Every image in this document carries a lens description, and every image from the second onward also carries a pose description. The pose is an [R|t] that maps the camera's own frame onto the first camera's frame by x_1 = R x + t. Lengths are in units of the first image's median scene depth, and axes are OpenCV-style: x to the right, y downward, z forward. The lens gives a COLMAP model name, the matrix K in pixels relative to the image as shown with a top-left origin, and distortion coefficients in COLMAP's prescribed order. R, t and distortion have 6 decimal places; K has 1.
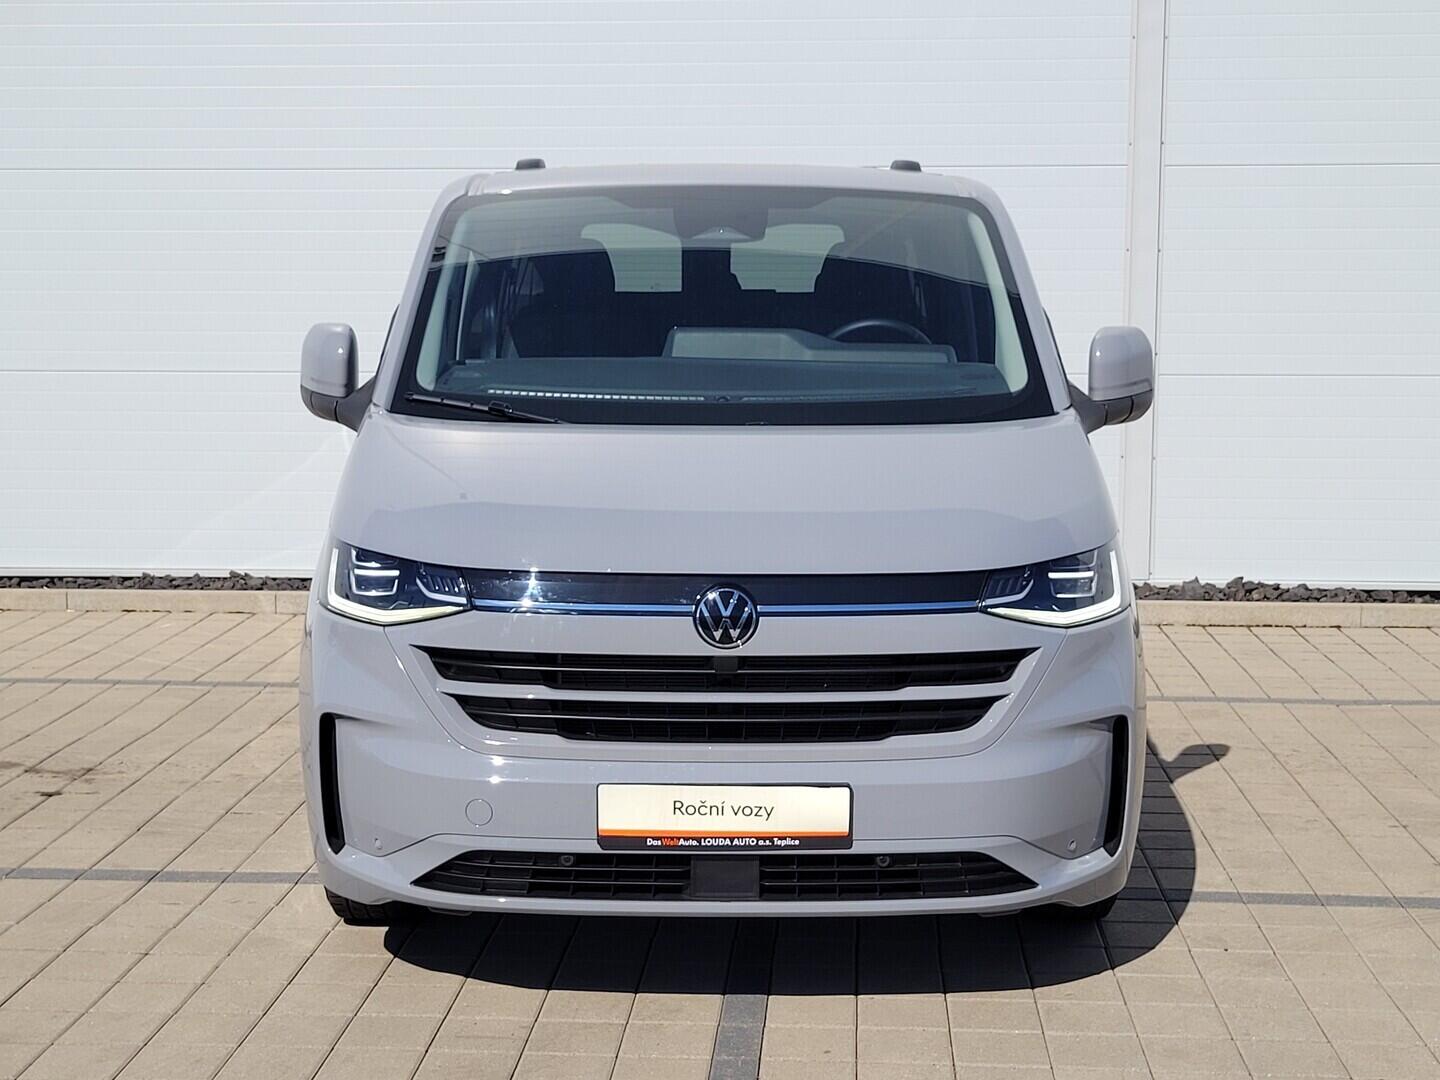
lens RADIAL K [[1833.3, 0, 721.0], [0, 1833.3, 535.5], [0, 0, 1]] dist [0.018583, 0.000000]
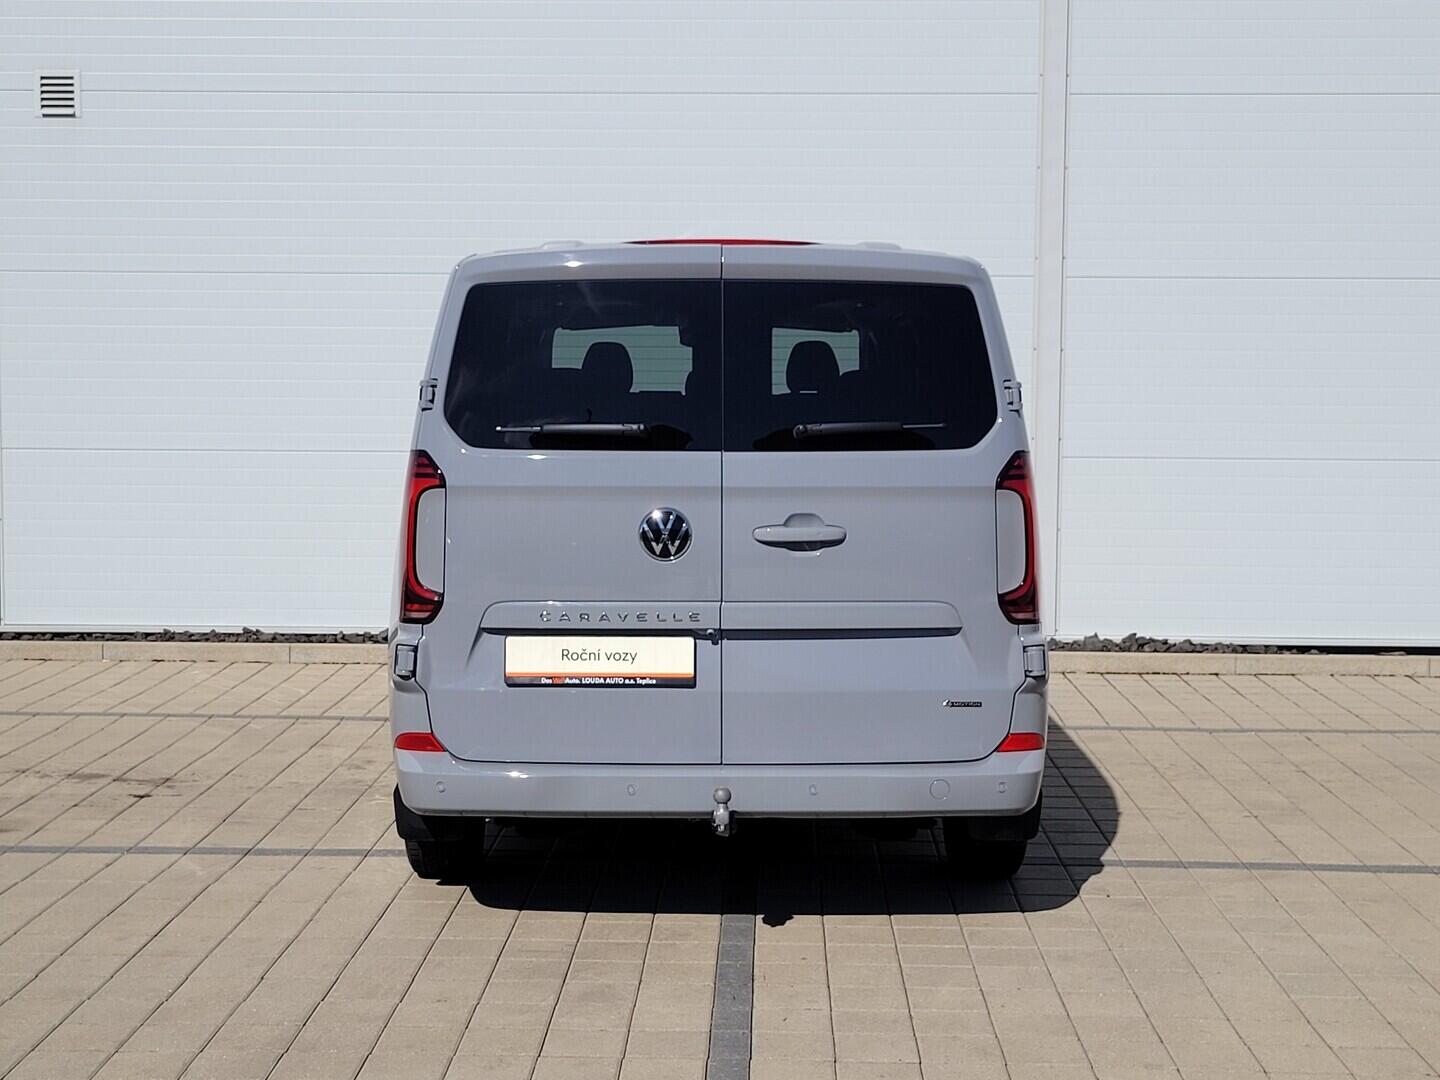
lens RADIAL K [[1787.2, 0, 725.5], [0, 1787.2, 537.1], [0, 0, 1]] dist [0.026267, 0.000000]
pose [[0.999085, 0.003389, 0.042645, -0.032203], [-0.001421, 0.998936, -0.046096, 0.023210], [-0.042756, 0.045993, 0.998026, -0.173042]]
